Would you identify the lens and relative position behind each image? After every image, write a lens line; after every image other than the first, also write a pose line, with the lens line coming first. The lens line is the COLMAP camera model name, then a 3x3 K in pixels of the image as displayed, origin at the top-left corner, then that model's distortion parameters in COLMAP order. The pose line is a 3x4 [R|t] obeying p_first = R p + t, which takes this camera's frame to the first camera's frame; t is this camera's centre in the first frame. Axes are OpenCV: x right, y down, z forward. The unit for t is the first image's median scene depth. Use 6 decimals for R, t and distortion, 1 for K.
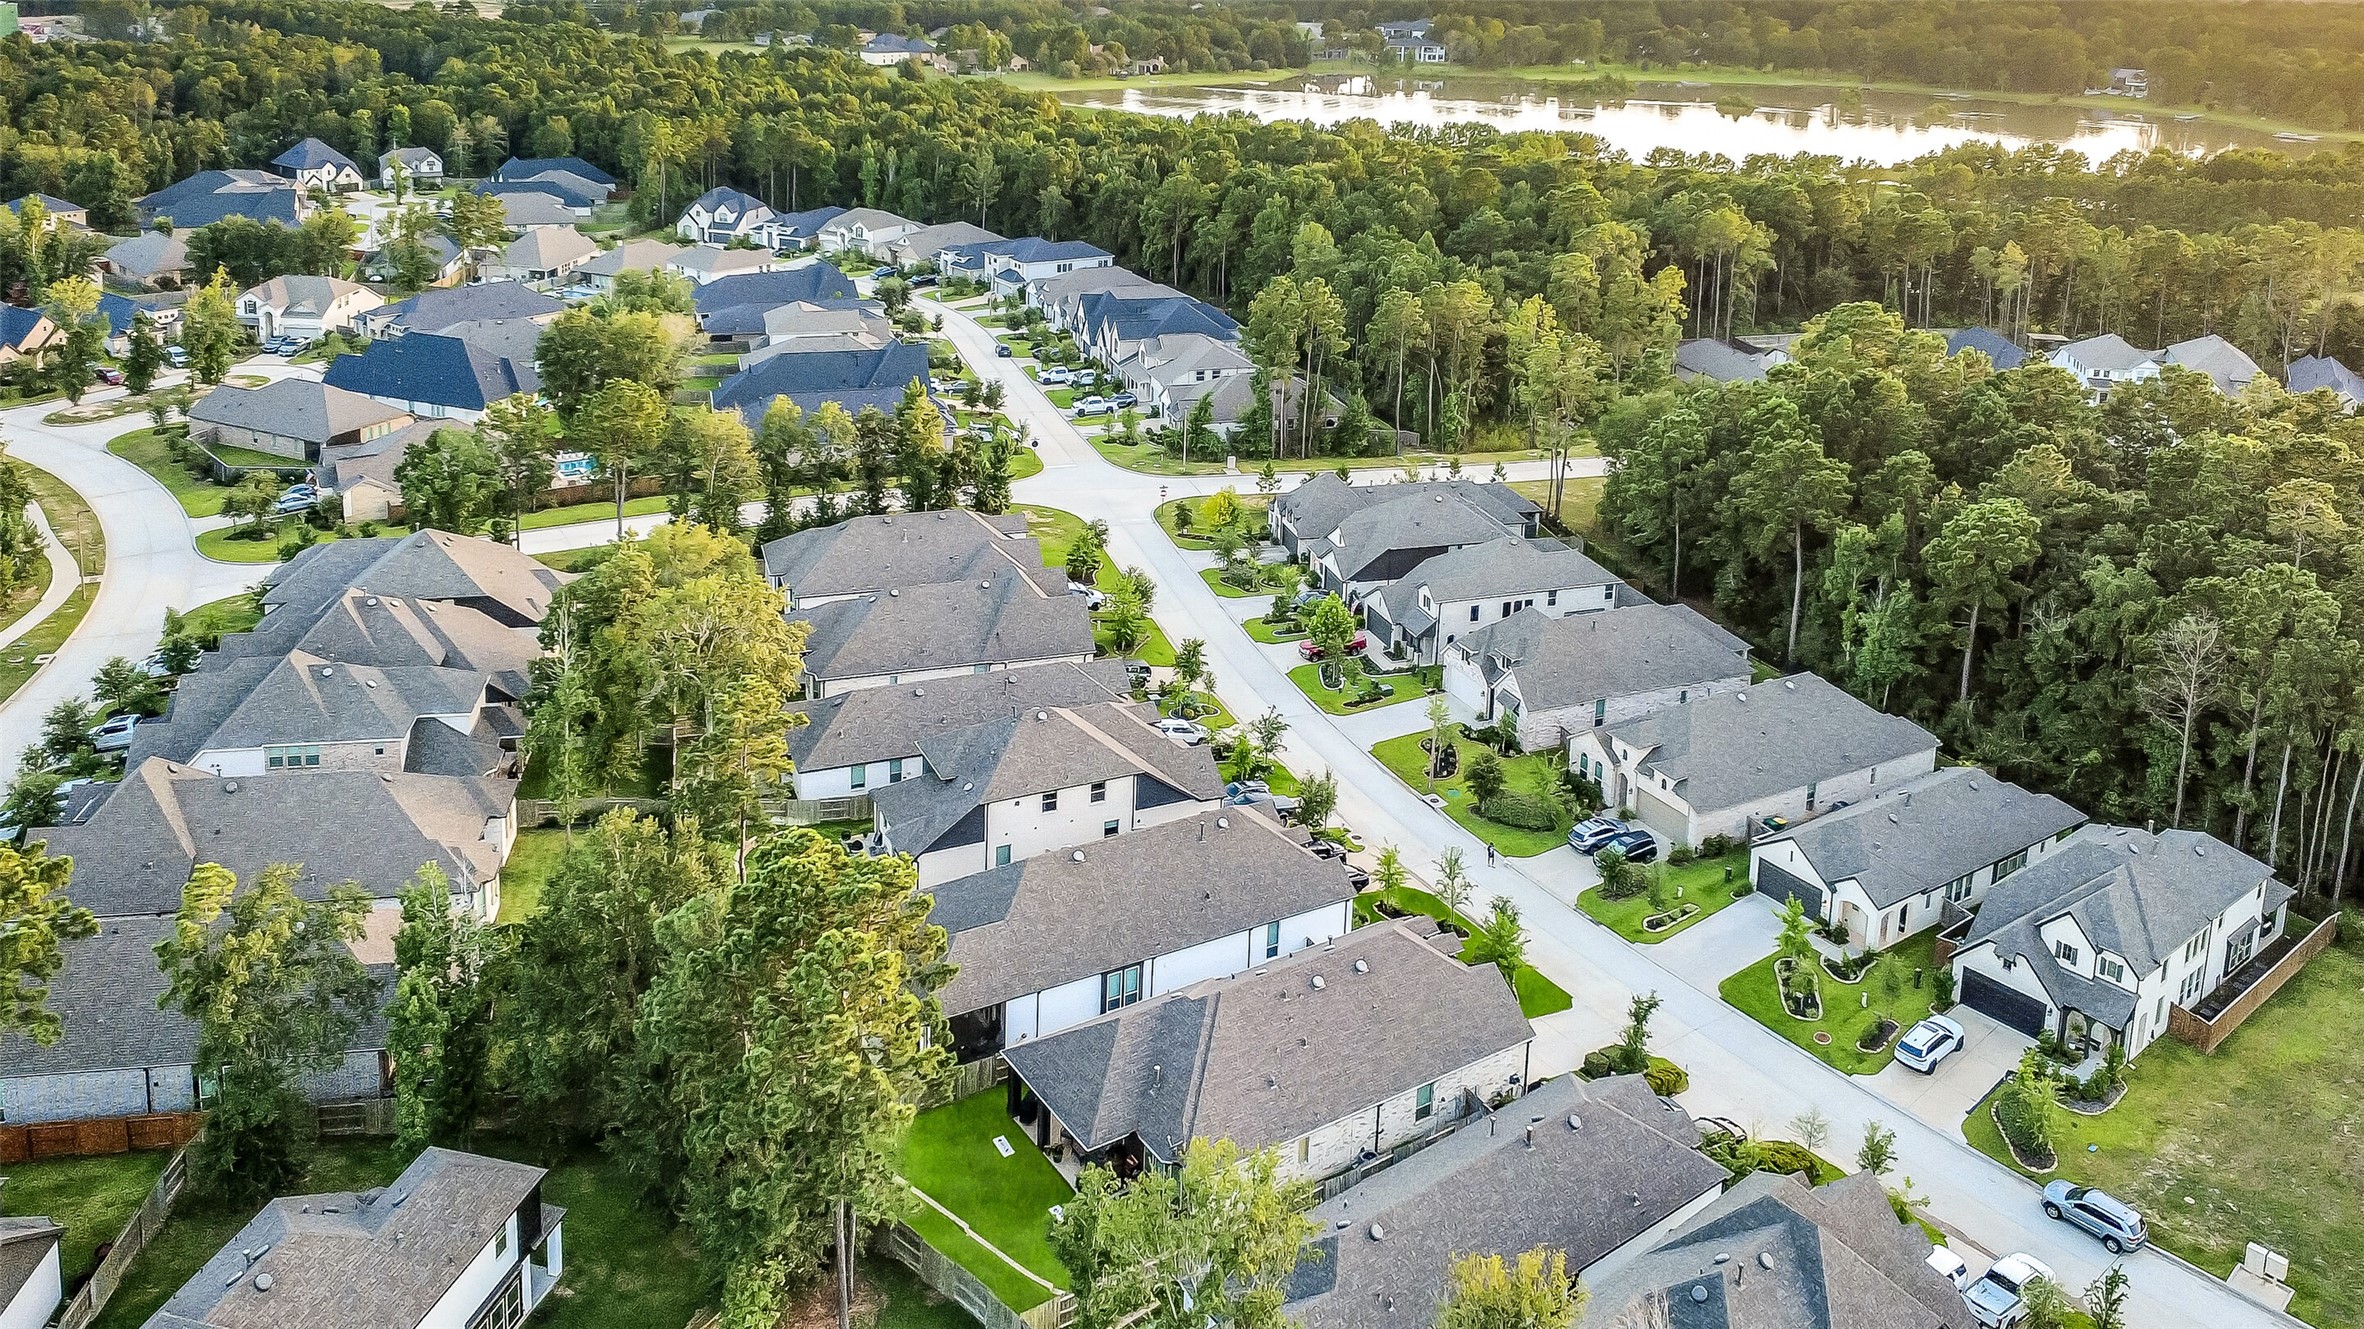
lens RADIAL K [[1820.8, 0, 1182.0], [0, 1820.8, 664.5], [0, 0, 1]] dist [-0.002681, 0.002321]
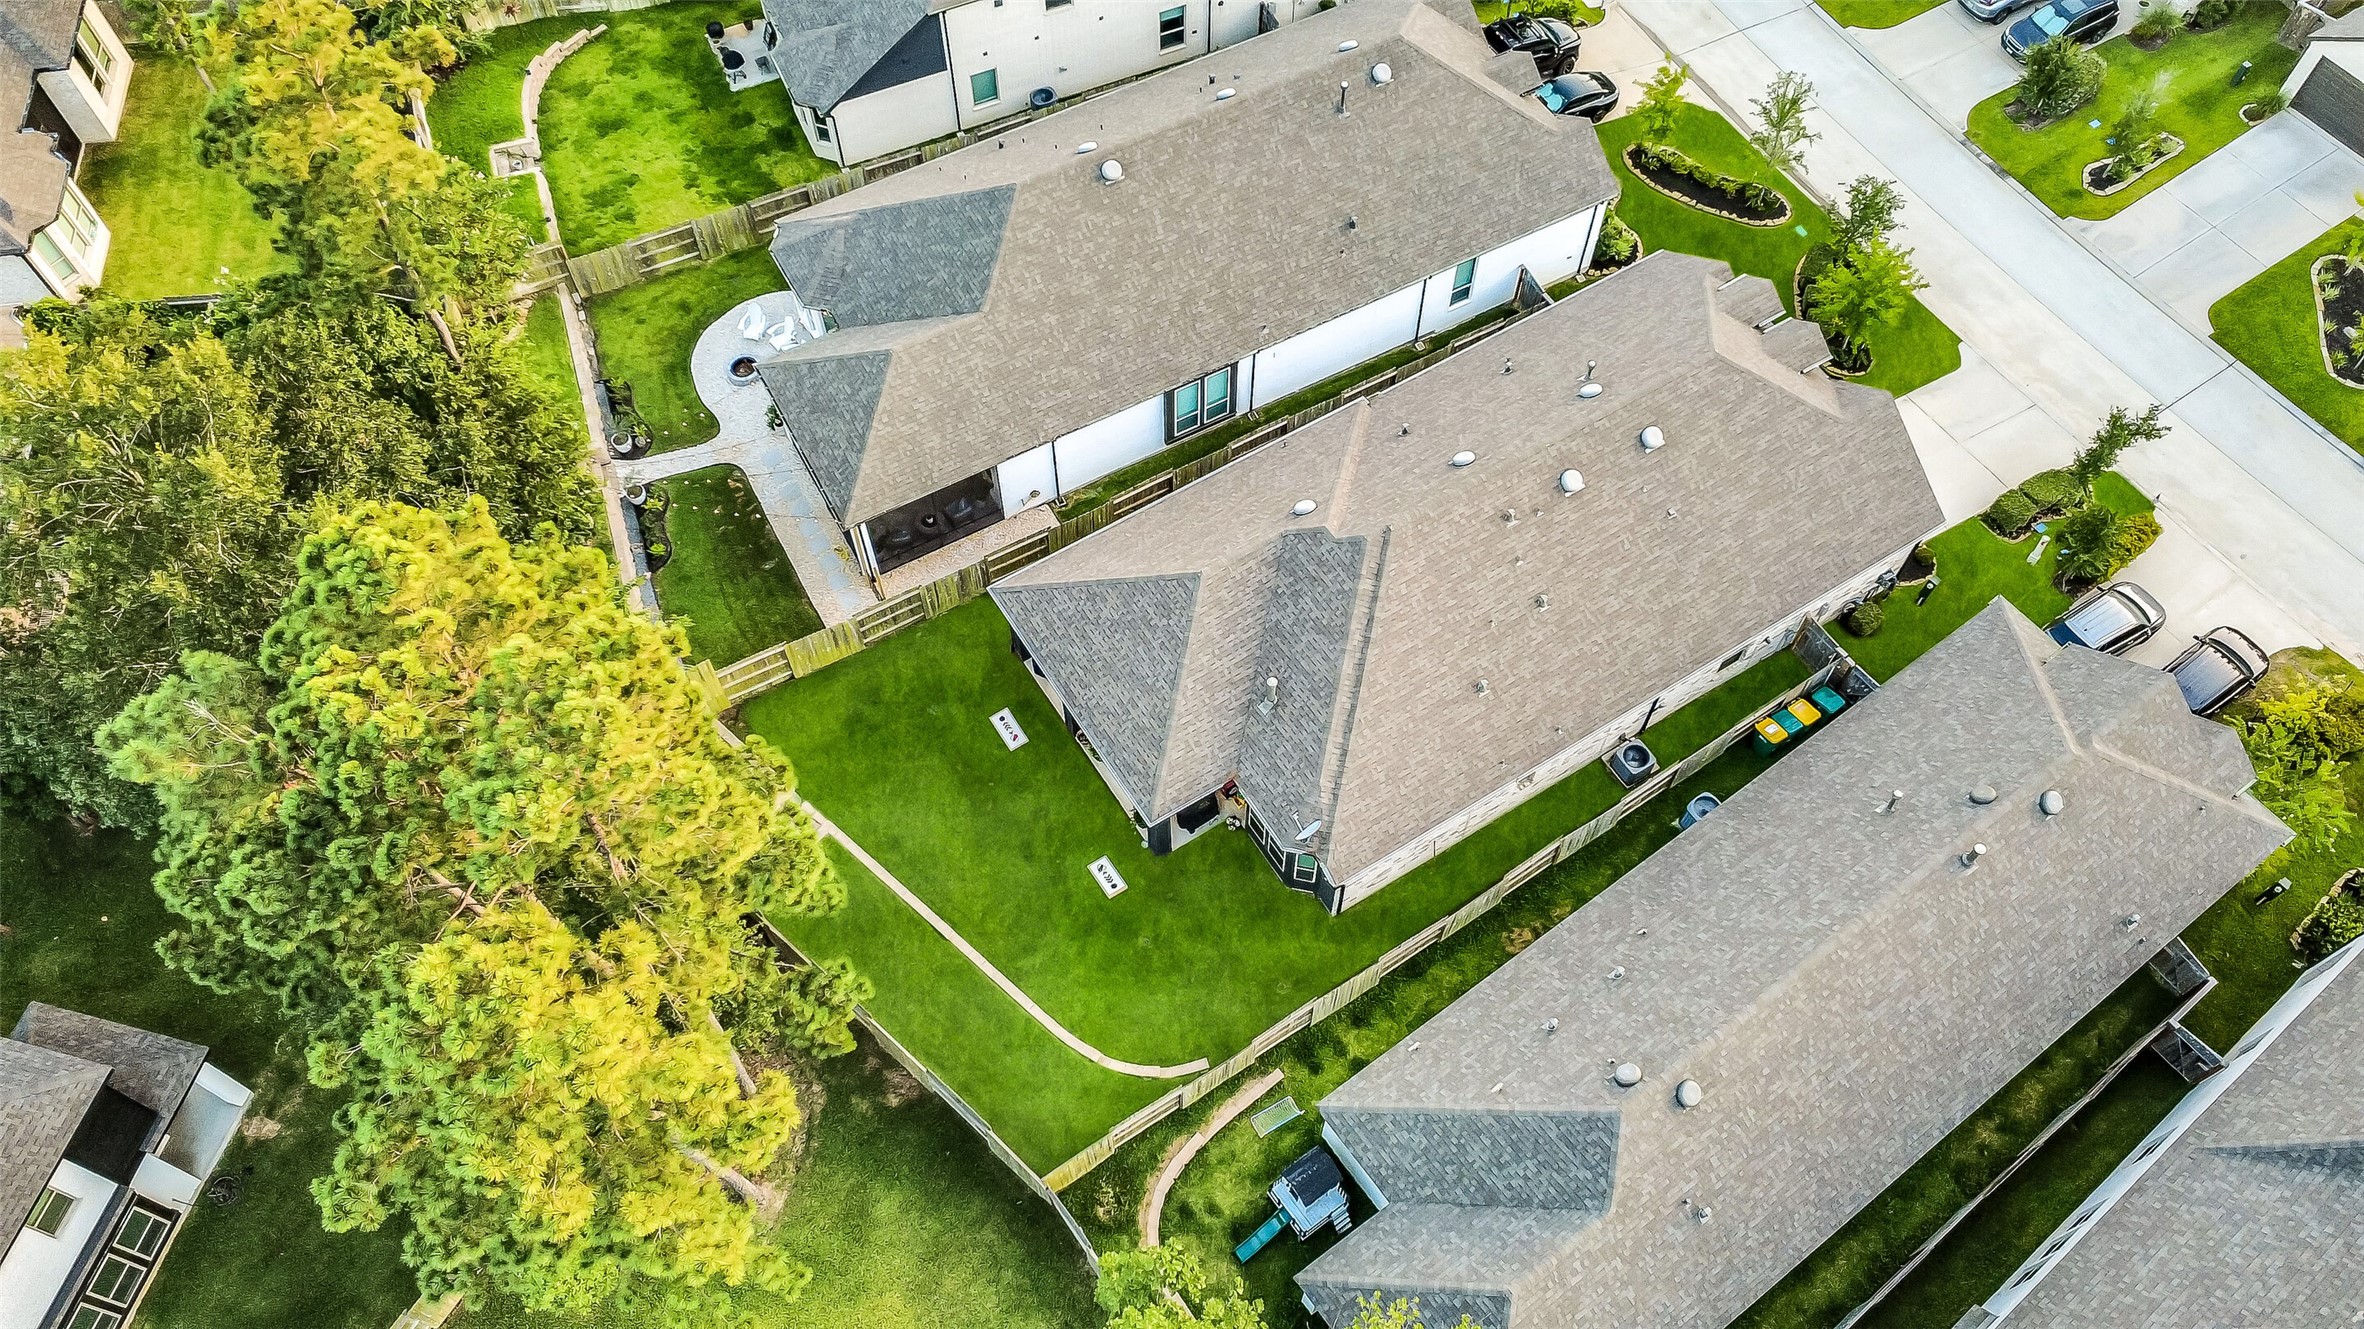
lens RADIAL K [[1766.7, 0, 1212.9], [0, 1766.7, 664.4], [0, 0, 1]] dist [-0.006417, 0.001029]
pose [[0.999575, -0.009317, -0.027614, -0.014762], [0.023689, 0.811678, 0.583624, -0.078443], [0.016976, -0.584030, 0.811554, 0.508658]]
